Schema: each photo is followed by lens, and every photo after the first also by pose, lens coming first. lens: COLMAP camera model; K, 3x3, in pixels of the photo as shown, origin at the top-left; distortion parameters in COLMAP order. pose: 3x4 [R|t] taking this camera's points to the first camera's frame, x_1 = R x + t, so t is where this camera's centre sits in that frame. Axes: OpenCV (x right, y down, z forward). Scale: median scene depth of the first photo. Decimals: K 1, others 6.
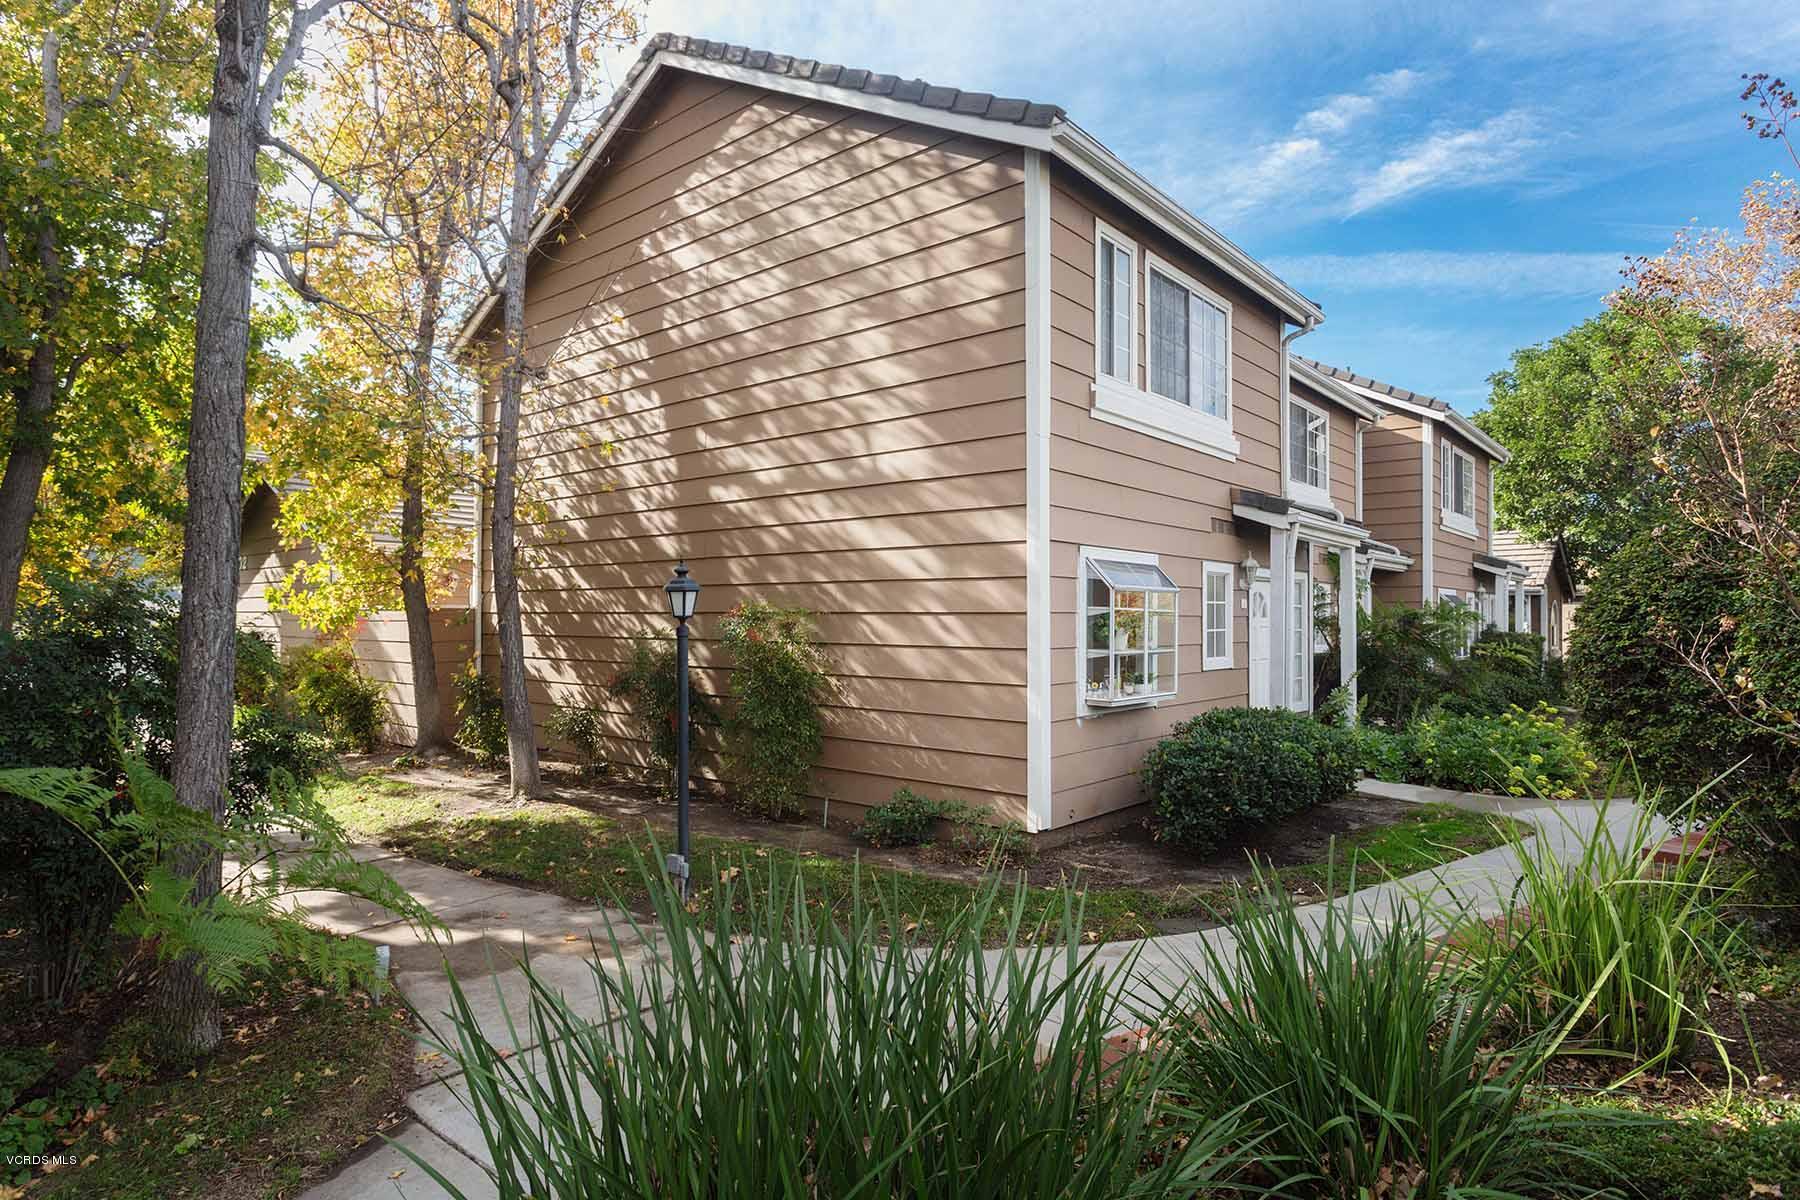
lens RADIAL K [[966.5, 0, 902.0], [0, 966.5, 604.9], [0, 0, 1]] dist [-0.001195, 0.002570]
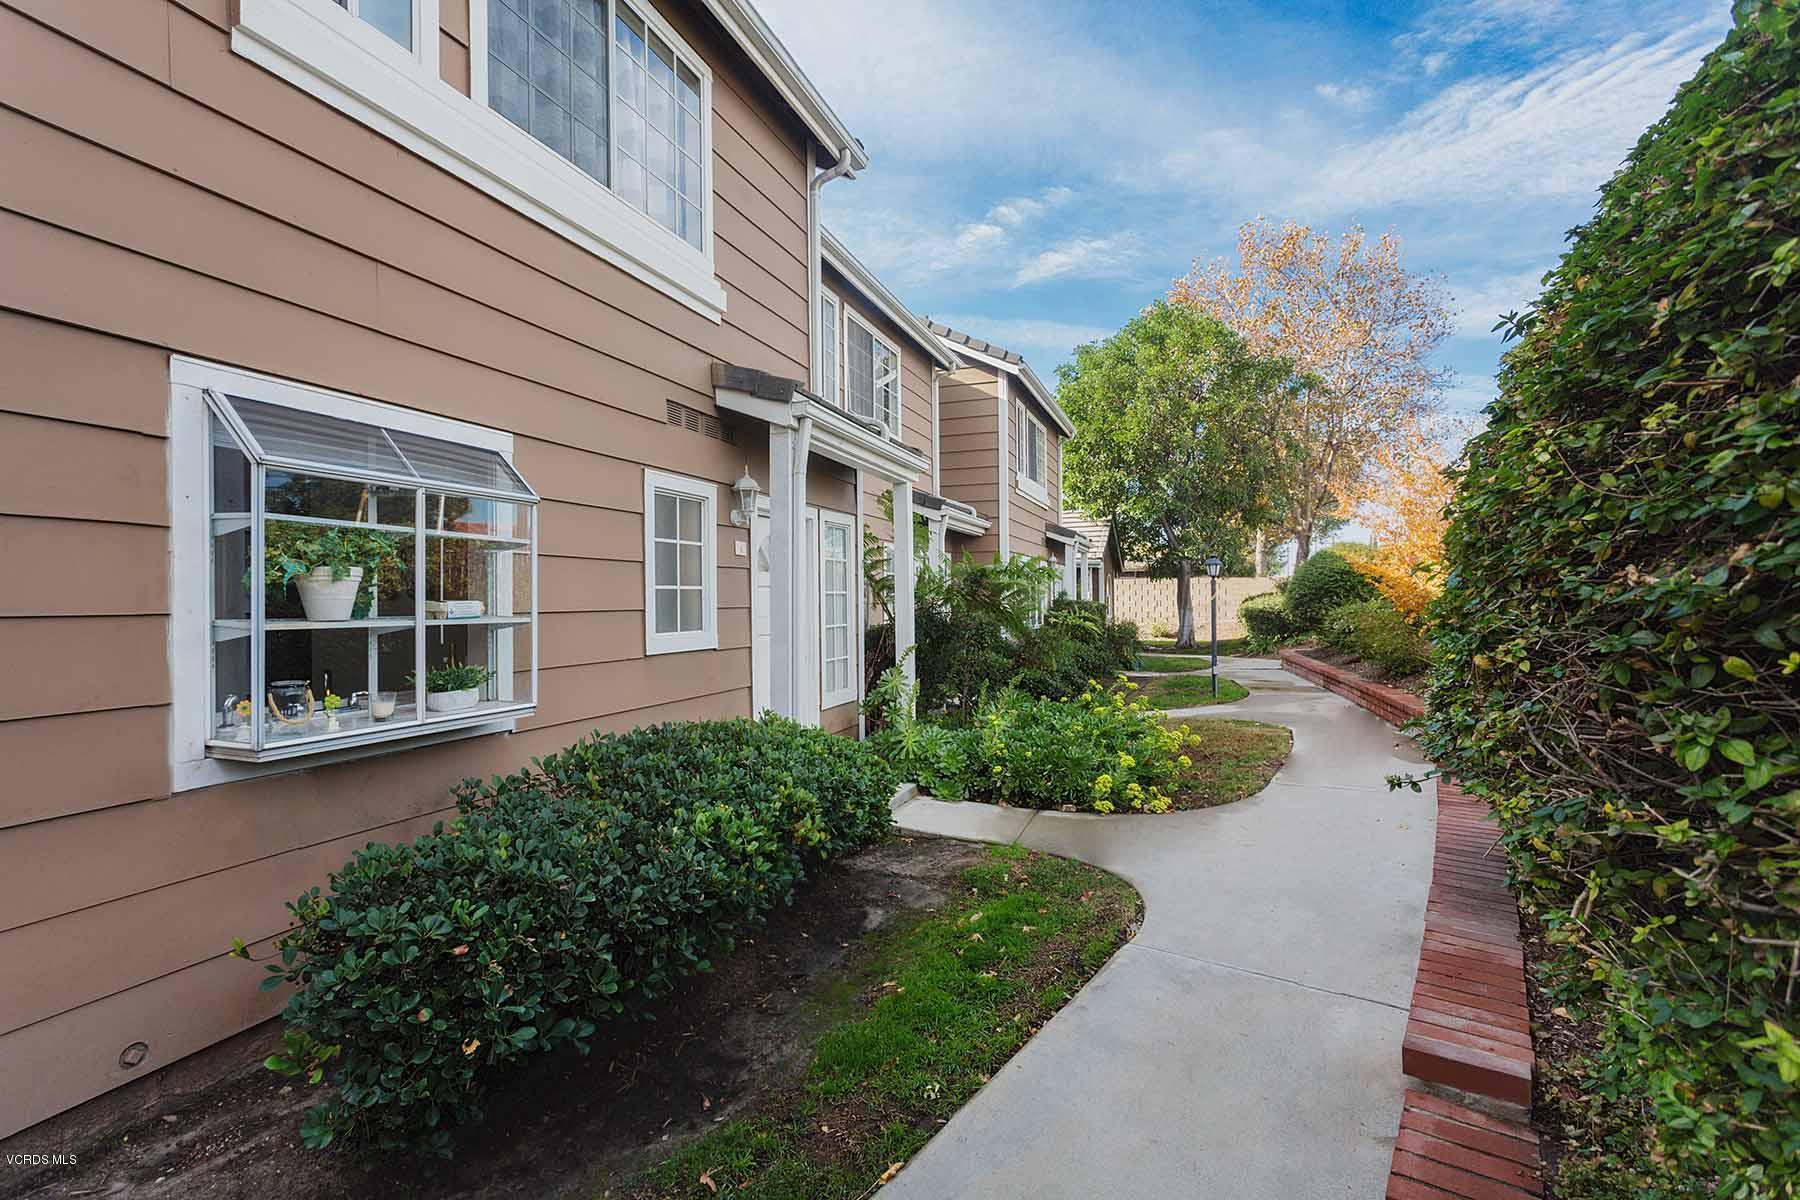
lens RADIAL K [[899.5, 0, 906.5], [0, 899.5, 575.8], [0, 0, 1]] dist [0.000105, 0.000430]
pose [[0.928433, -0.003929, 0.371479, 0.183851], [0.008699, 0.999900, -0.011165, 0.019642], [-0.371397, 0.013598, 0.928374, 0.314820]]
